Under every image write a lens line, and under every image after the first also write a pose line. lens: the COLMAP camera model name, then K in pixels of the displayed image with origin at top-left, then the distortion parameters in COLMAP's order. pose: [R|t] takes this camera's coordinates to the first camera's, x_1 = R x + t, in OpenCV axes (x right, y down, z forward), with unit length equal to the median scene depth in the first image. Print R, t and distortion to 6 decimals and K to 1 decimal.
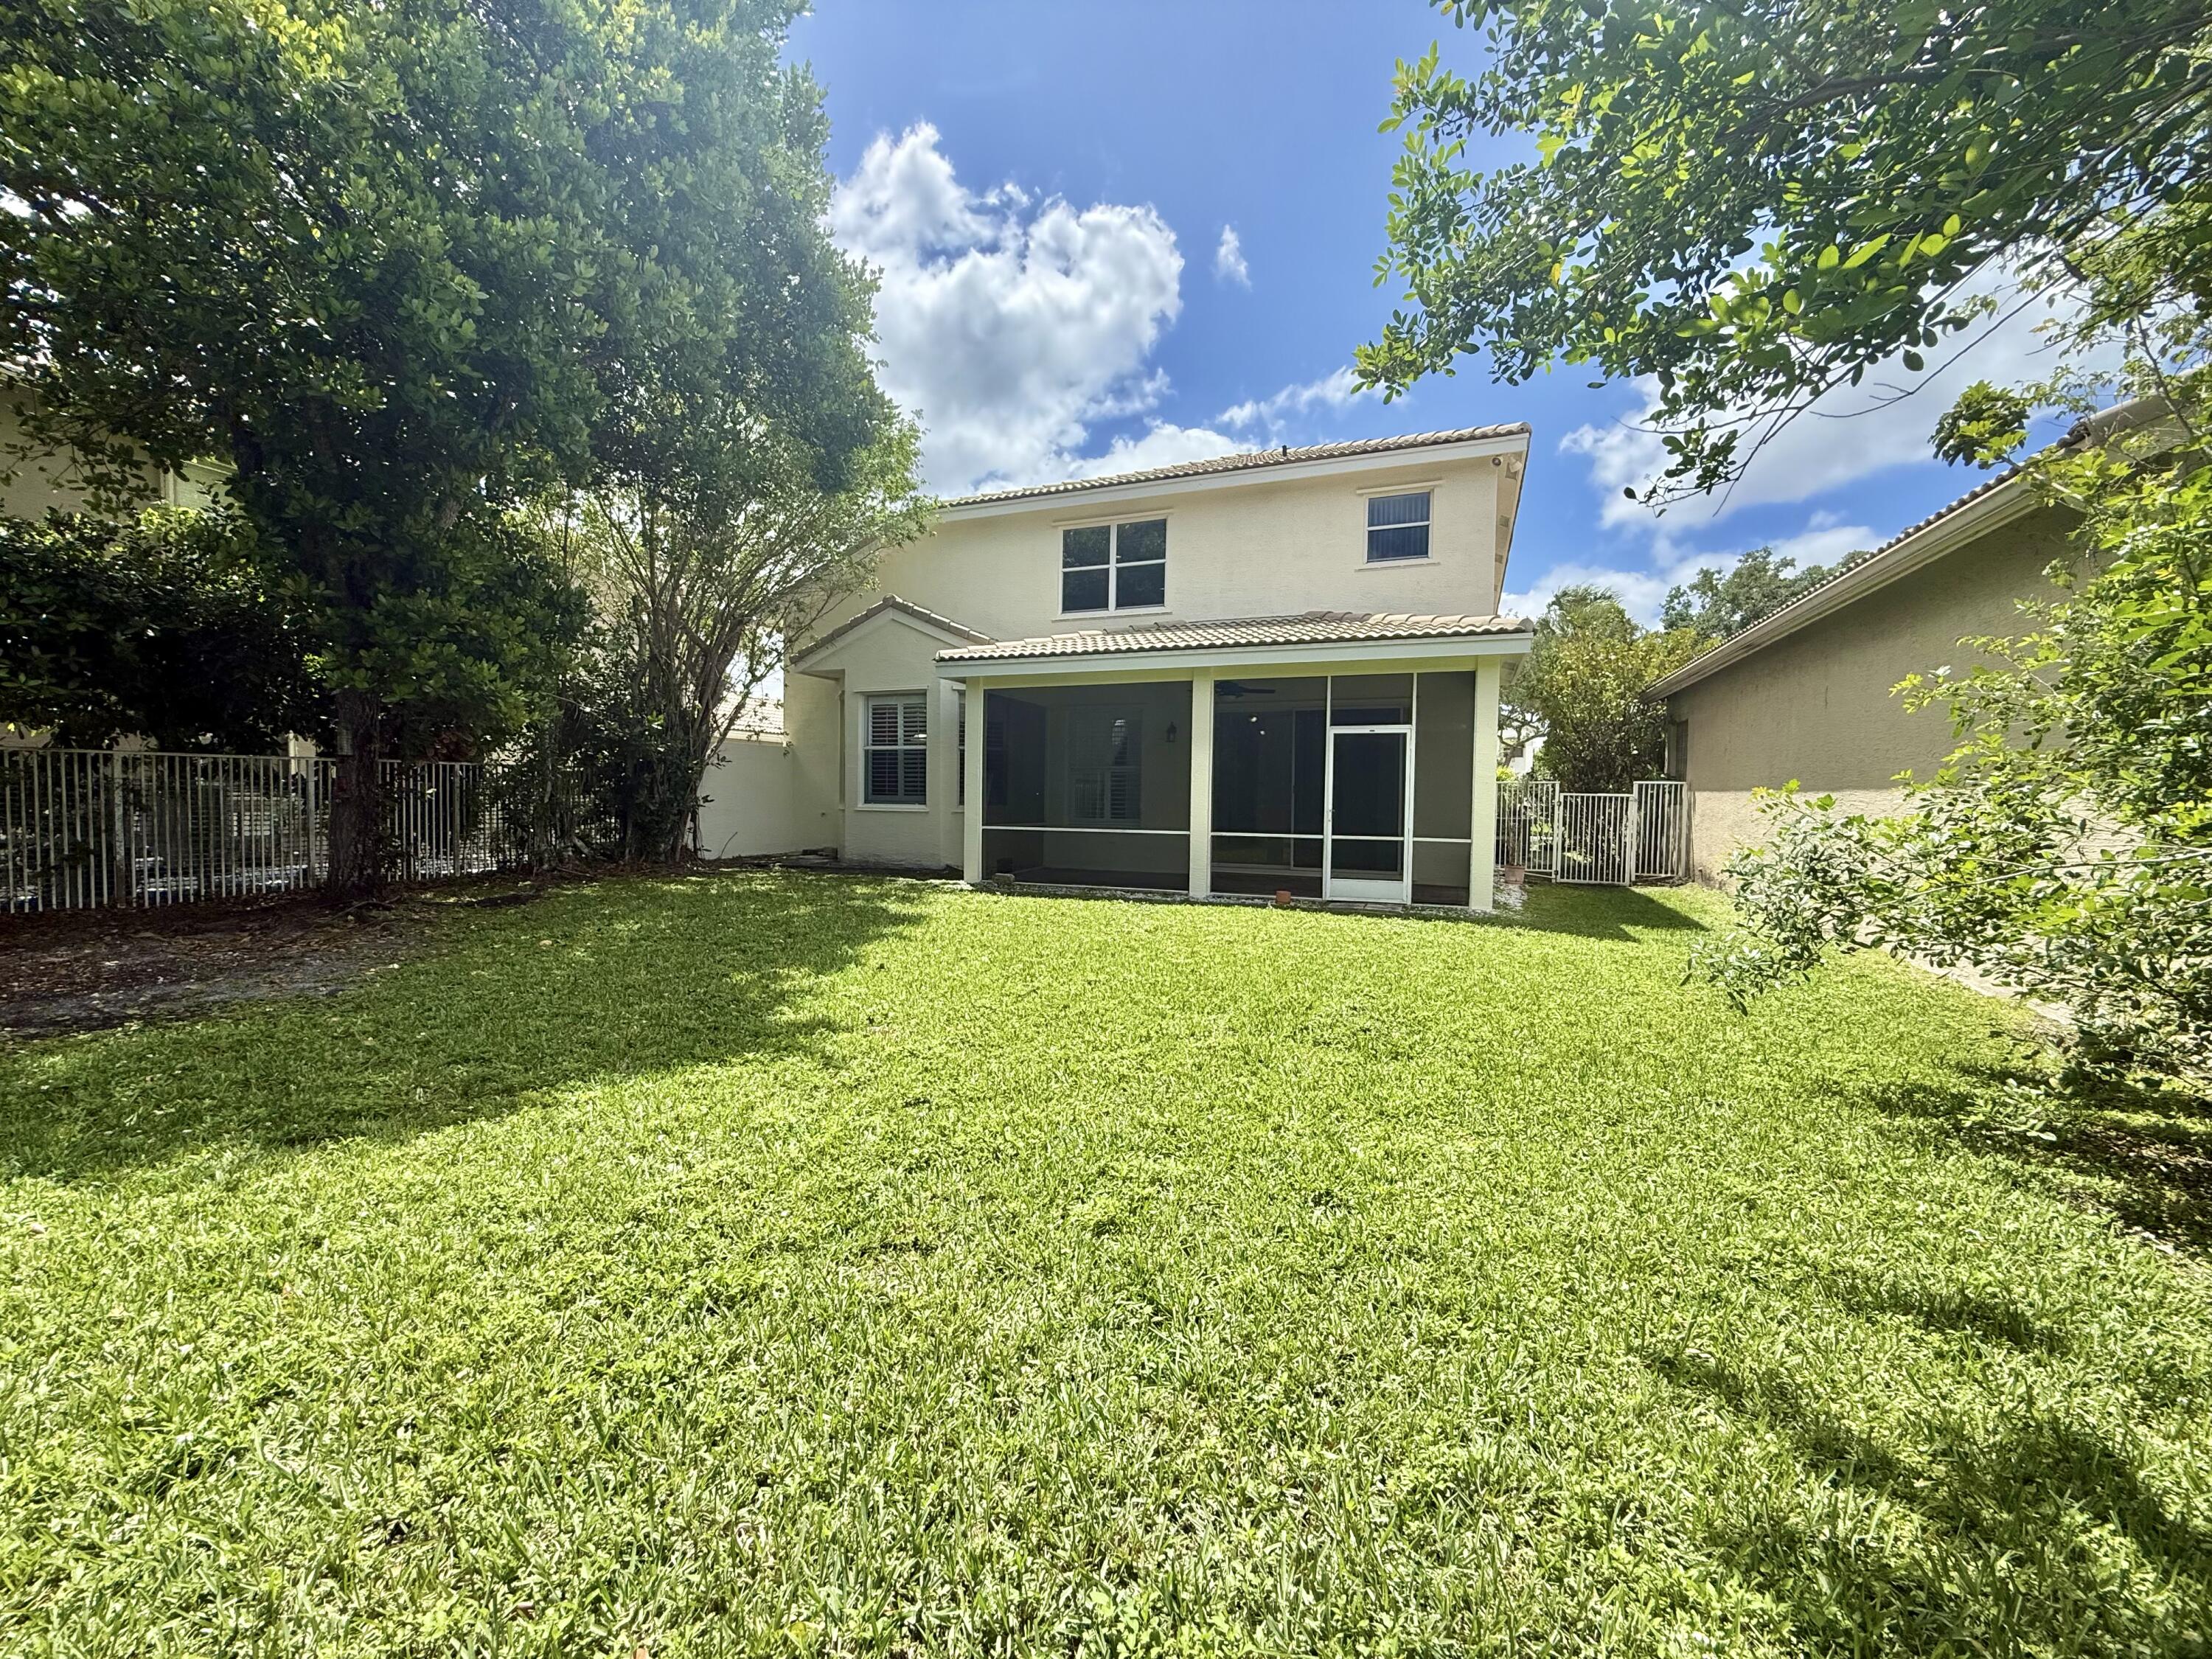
lens RADIAL K [[880.7, 0, 1107.0], [0, 880.7, 826.4], [0, 0, 1]] dist [-0.000121, 0.000087]
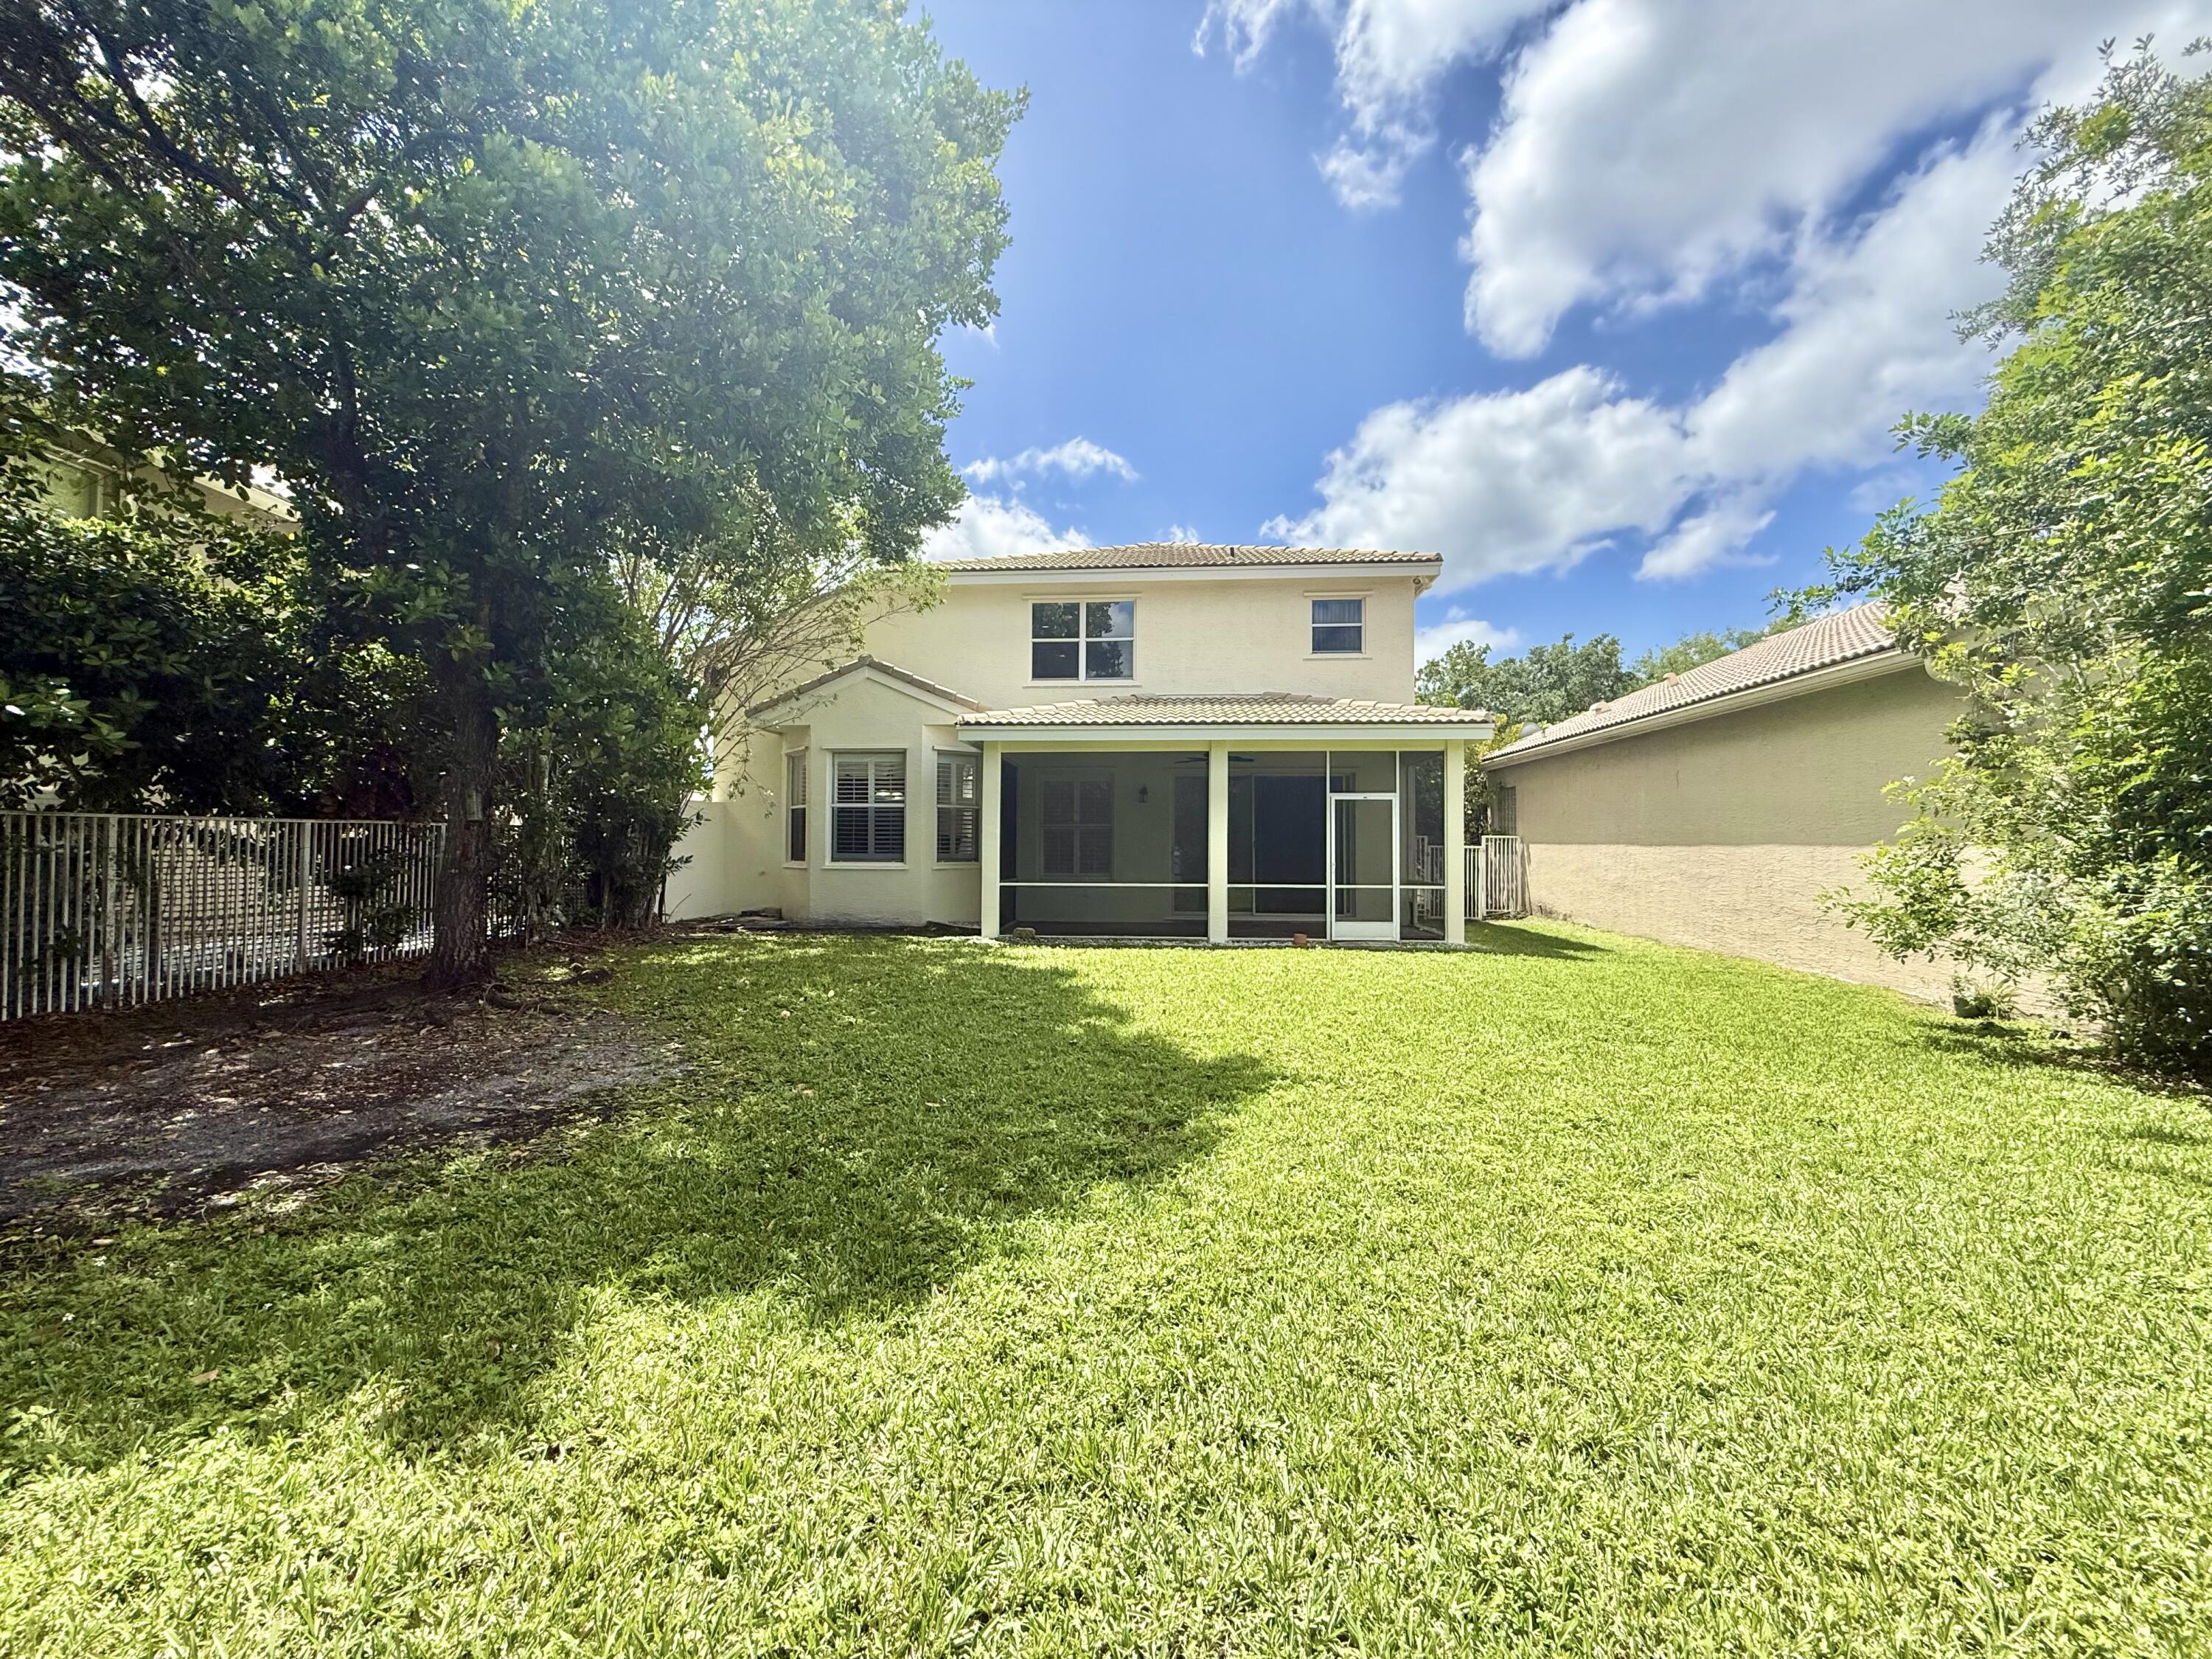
lens RADIAL K [[880.7, 0, 1098.2], [0, 880.7, 834.7], [0, 0, 1]] dist [-0.000121, 0.000087]
pose [[0.953099, -0.004580, 0.302623, -0.377733], [0.018201, 0.998943, -0.042205, -0.012310], [-0.302110, 0.045734, 0.952175, -0.034309]]
